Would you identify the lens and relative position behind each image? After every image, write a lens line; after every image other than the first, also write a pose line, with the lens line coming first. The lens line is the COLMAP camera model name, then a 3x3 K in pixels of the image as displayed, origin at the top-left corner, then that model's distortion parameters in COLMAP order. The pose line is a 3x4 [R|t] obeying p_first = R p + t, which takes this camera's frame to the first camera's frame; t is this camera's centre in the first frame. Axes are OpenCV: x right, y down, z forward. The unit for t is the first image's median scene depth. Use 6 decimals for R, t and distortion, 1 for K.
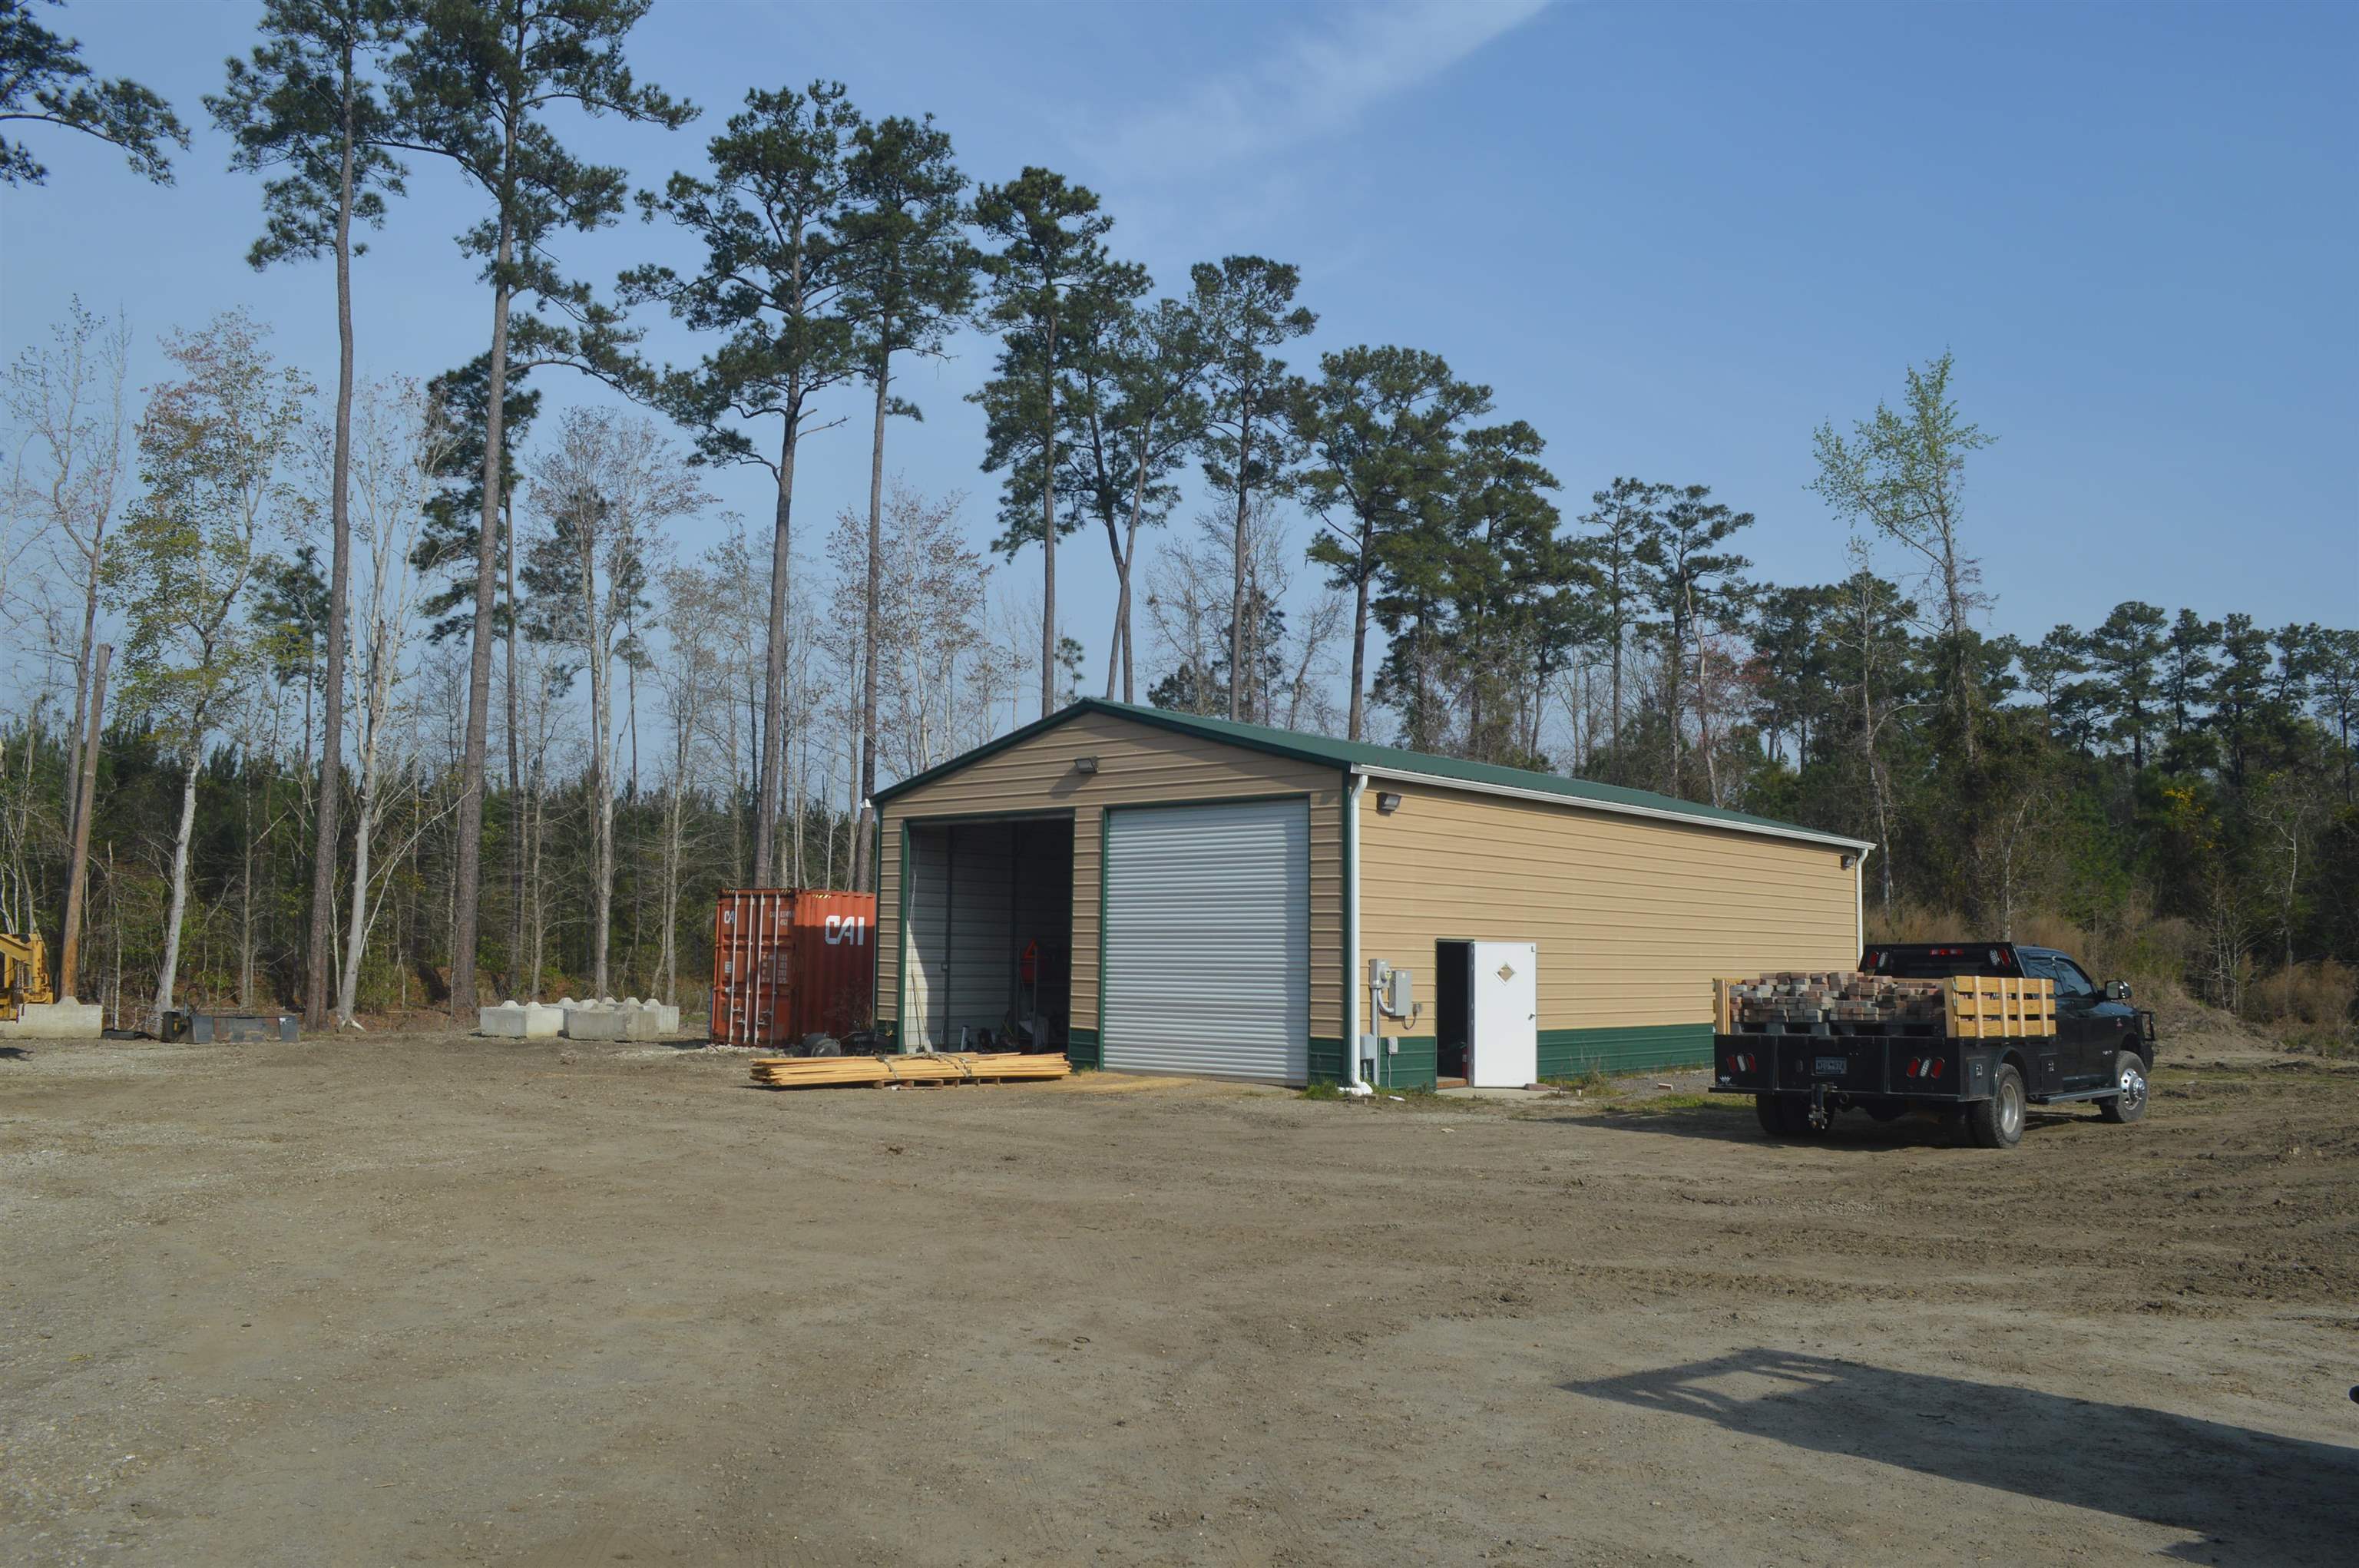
lens RADIAL K [[1924.7, 0, 1179.8], [0, 1924.7, 779.5], [0, 0, 1]] dist [-0.013368, -0.206637]
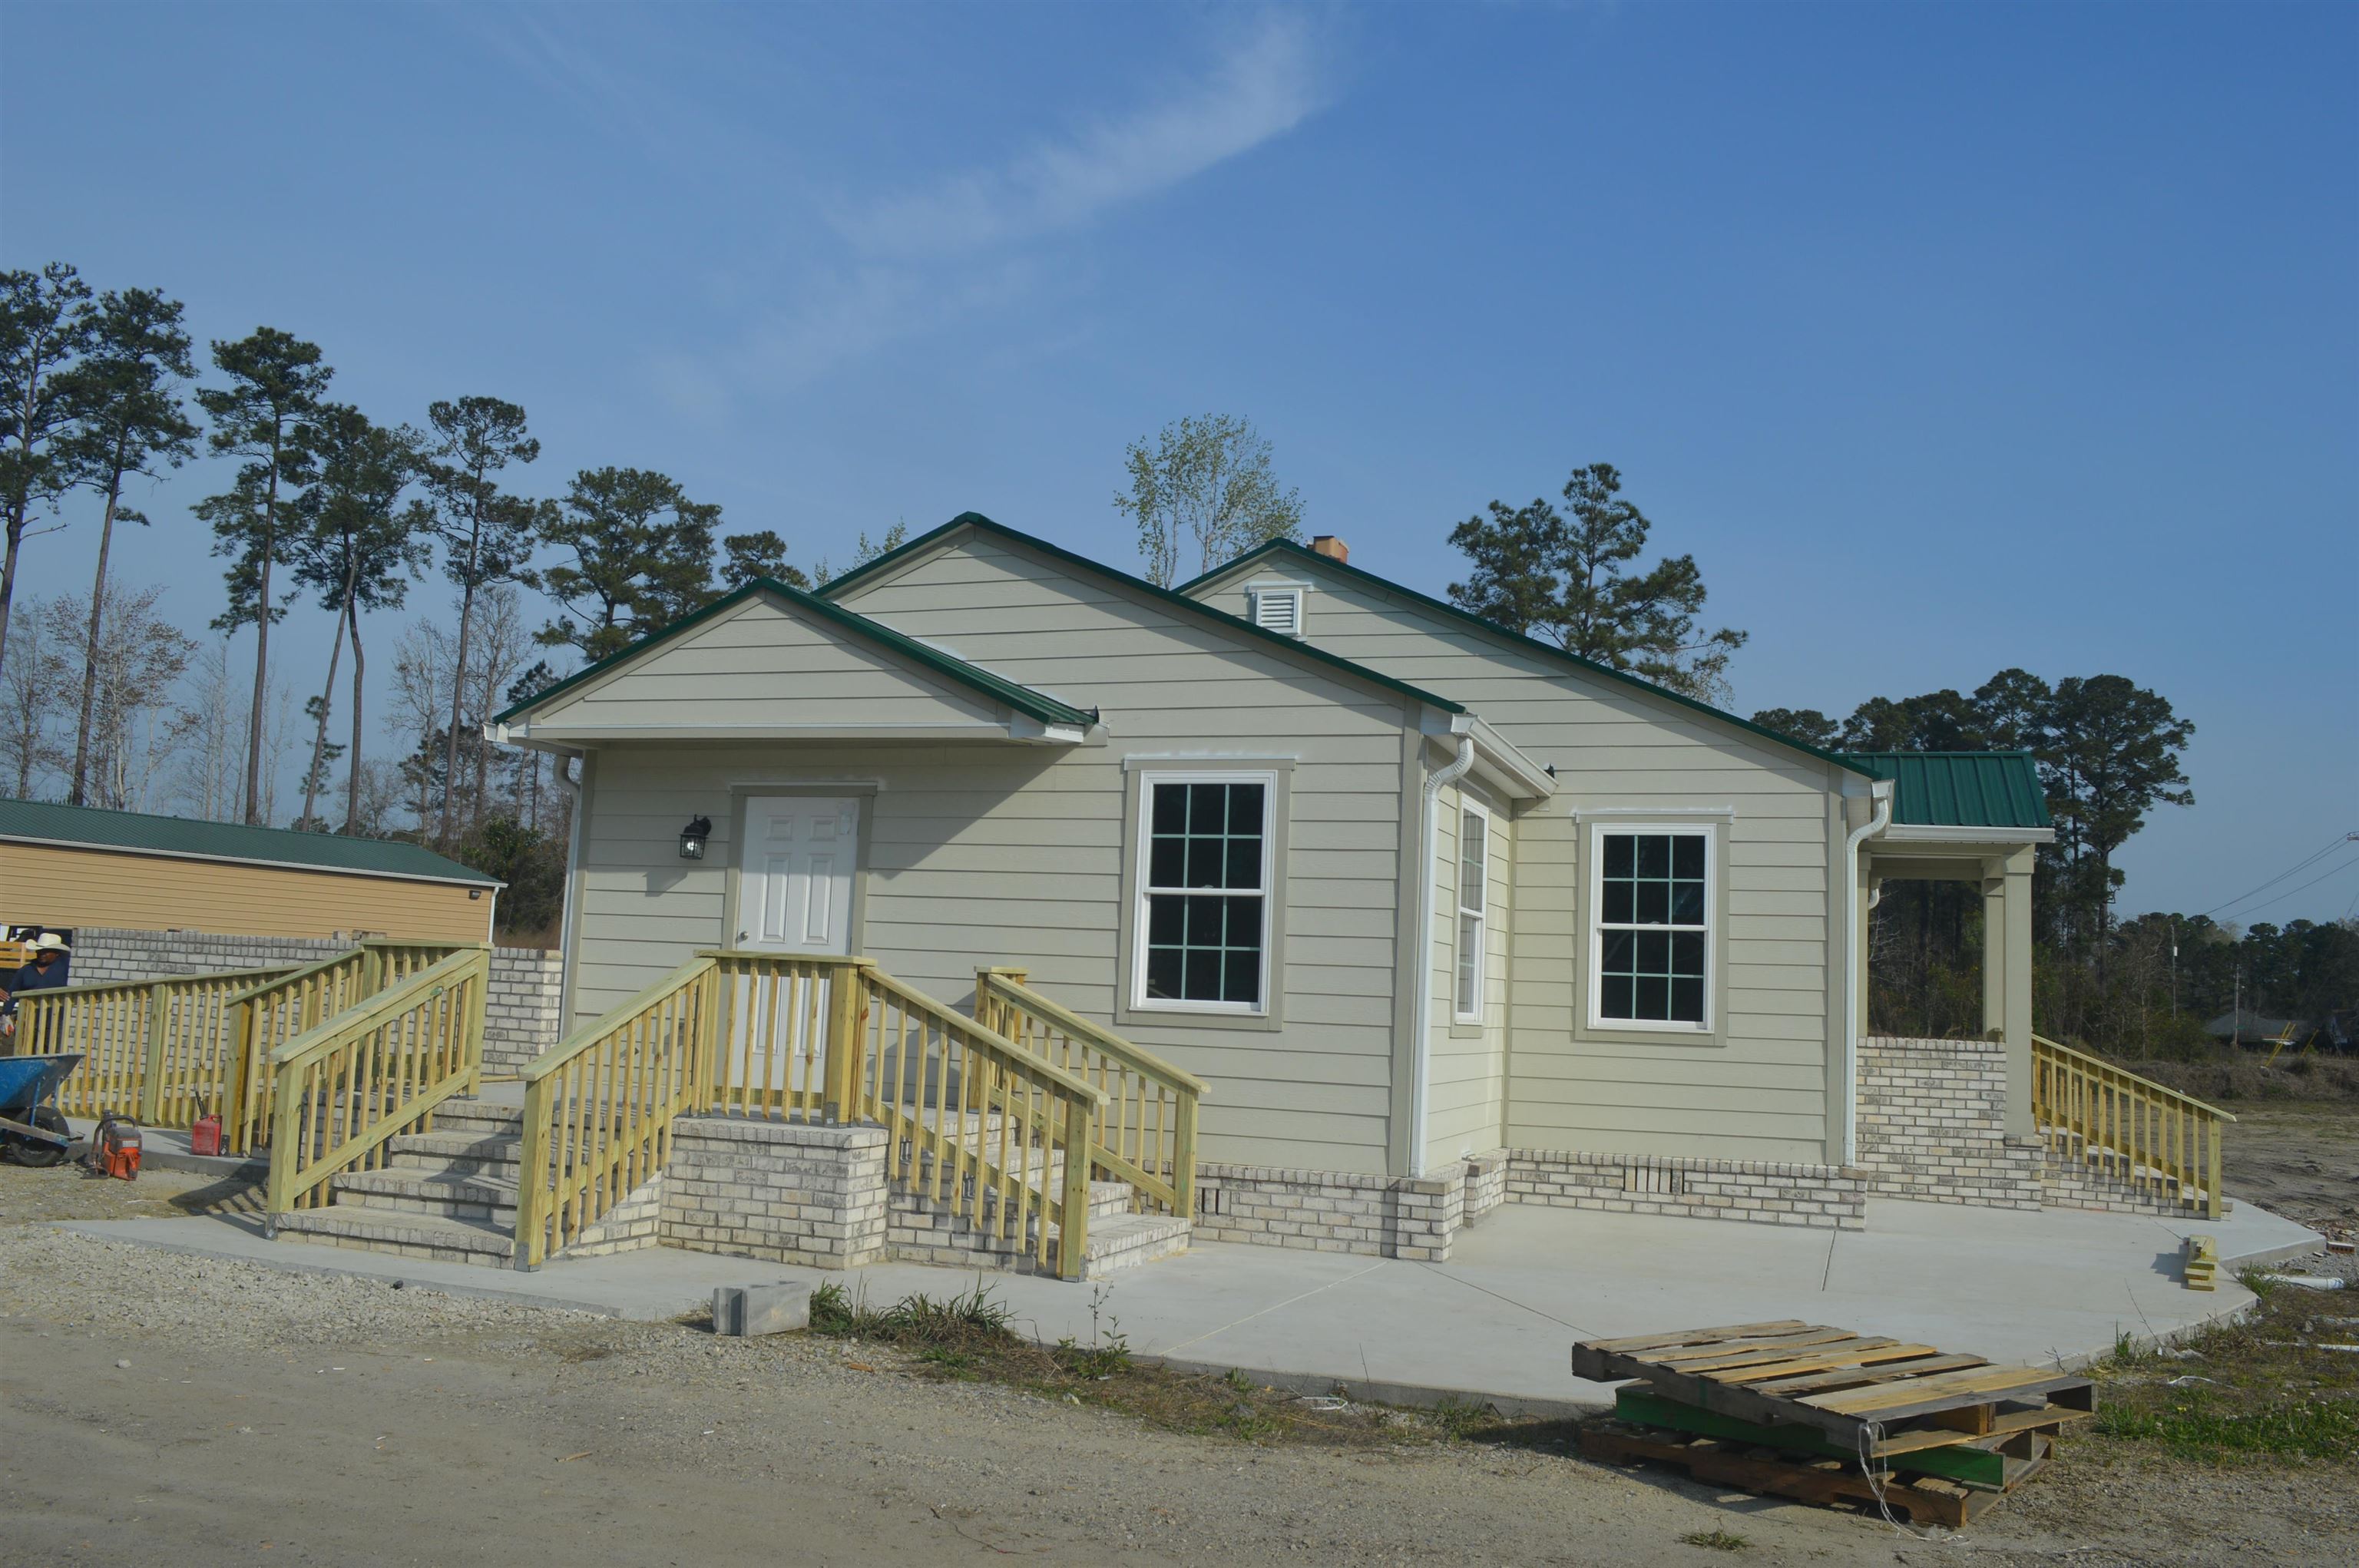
lens RADIAL K [[1880.8, 0, 1179.5], [0, 1880.8, 784.0], [0, 0, 1]] dist [-0.081932, 0.007521]
pose [[0.990627, 0.041609, 0.130102, 0.394820], [-0.039821, 0.999074, -0.016315, -0.023080], [-0.130661, 0.010981, 0.991366, -0.291966]]
